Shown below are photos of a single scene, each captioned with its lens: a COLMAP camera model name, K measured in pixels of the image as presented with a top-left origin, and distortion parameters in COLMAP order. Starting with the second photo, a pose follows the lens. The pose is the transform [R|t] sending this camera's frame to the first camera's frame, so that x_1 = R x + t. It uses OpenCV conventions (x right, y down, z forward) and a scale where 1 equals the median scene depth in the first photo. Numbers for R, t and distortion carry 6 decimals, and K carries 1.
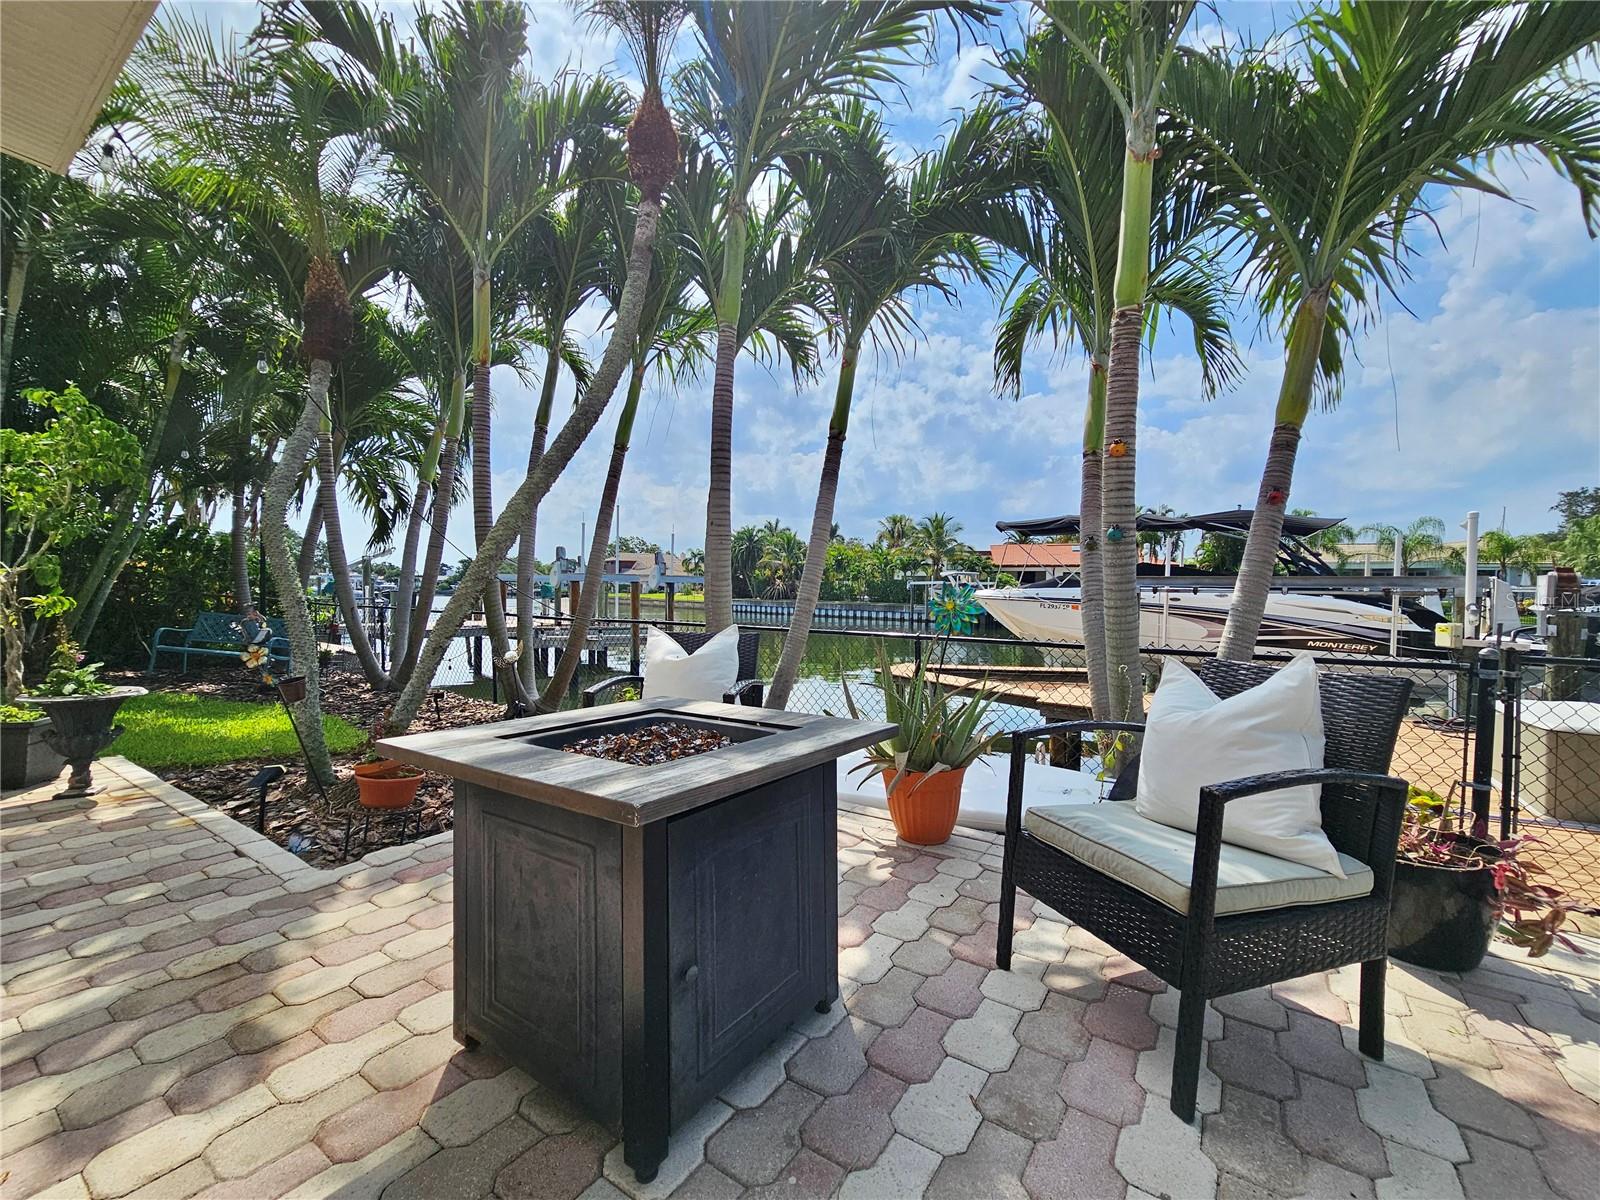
lens RADIAL K [[647.9, 0, 800.0], [0, 647.9, 600.0], [0, 0, 1]] dist [-0.000361, 0.000097]
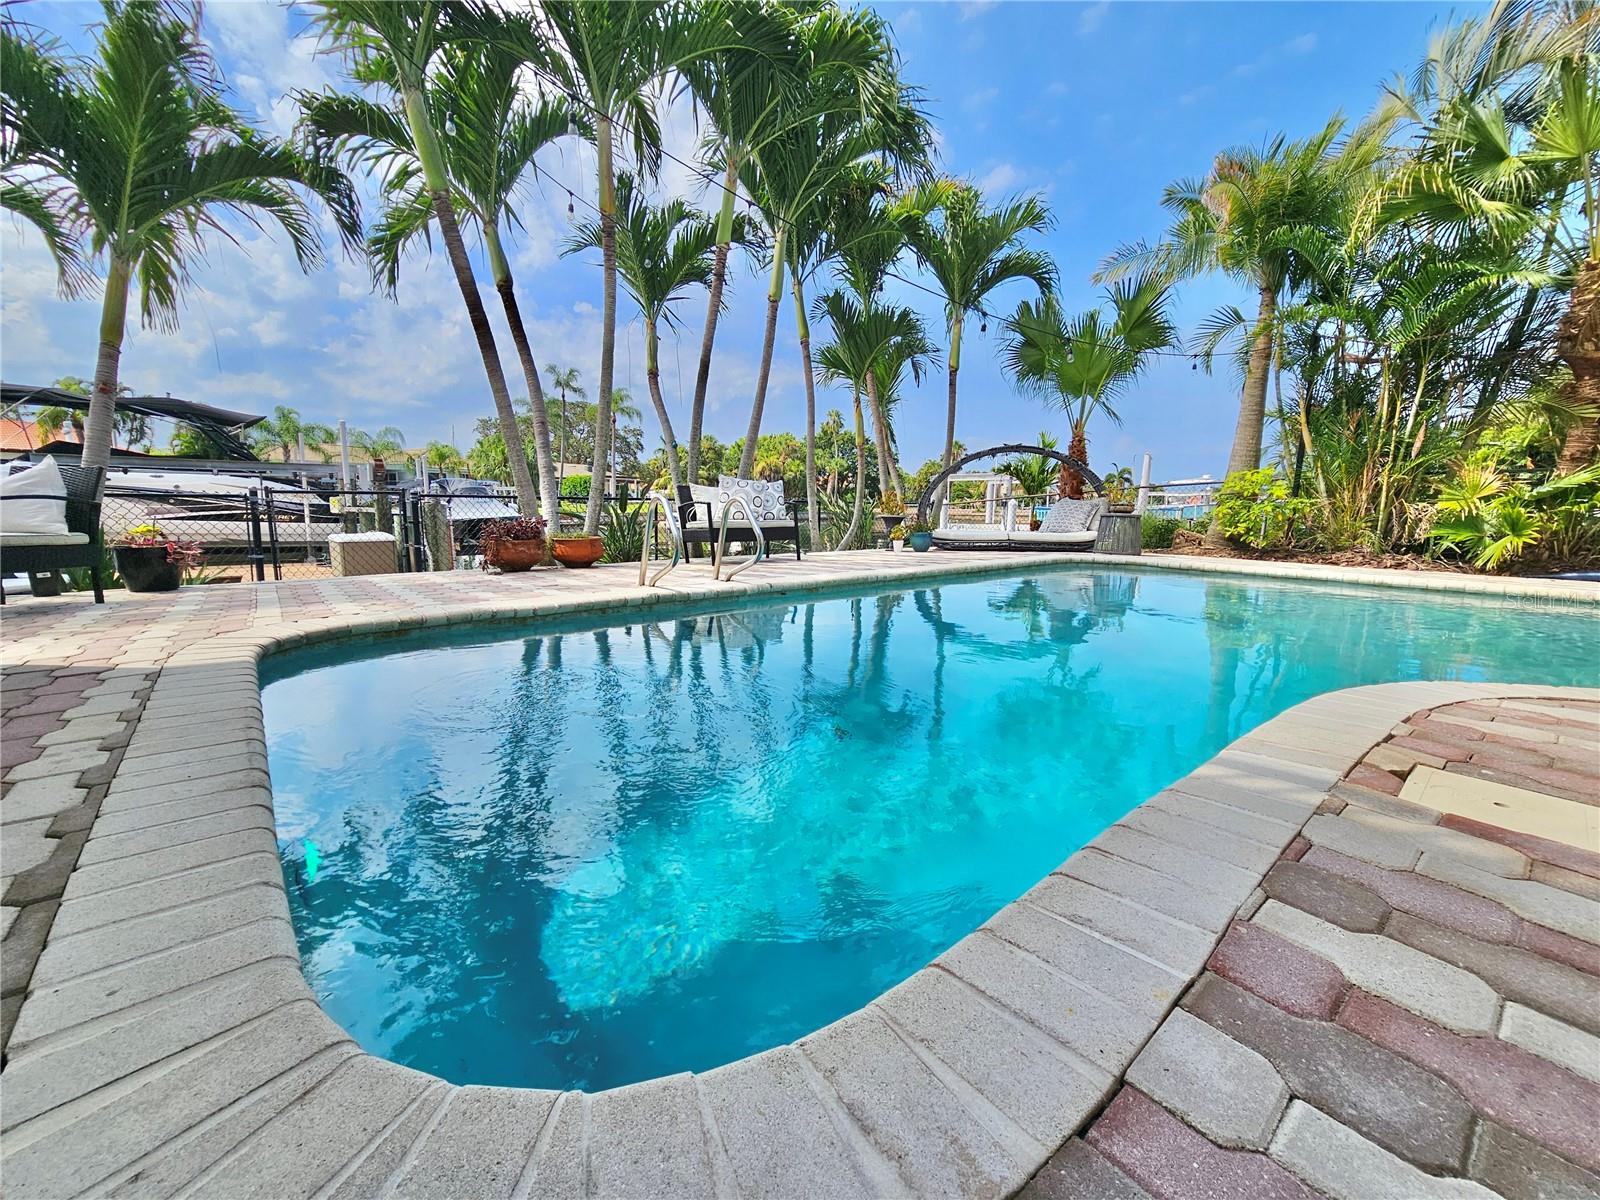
lens RADIAL K [[647.9, 0, 800.0], [0, 647.9, 600.0], [0, 0, 1]] dist [-0.000361, 0.000097]
pose [[0.274261, -0.148846, 0.950066, -0.133876], [0.005407, 0.988172, 0.153255, 0.041593], [-0.961640, -0.036895, 0.271821, -0.380643]]
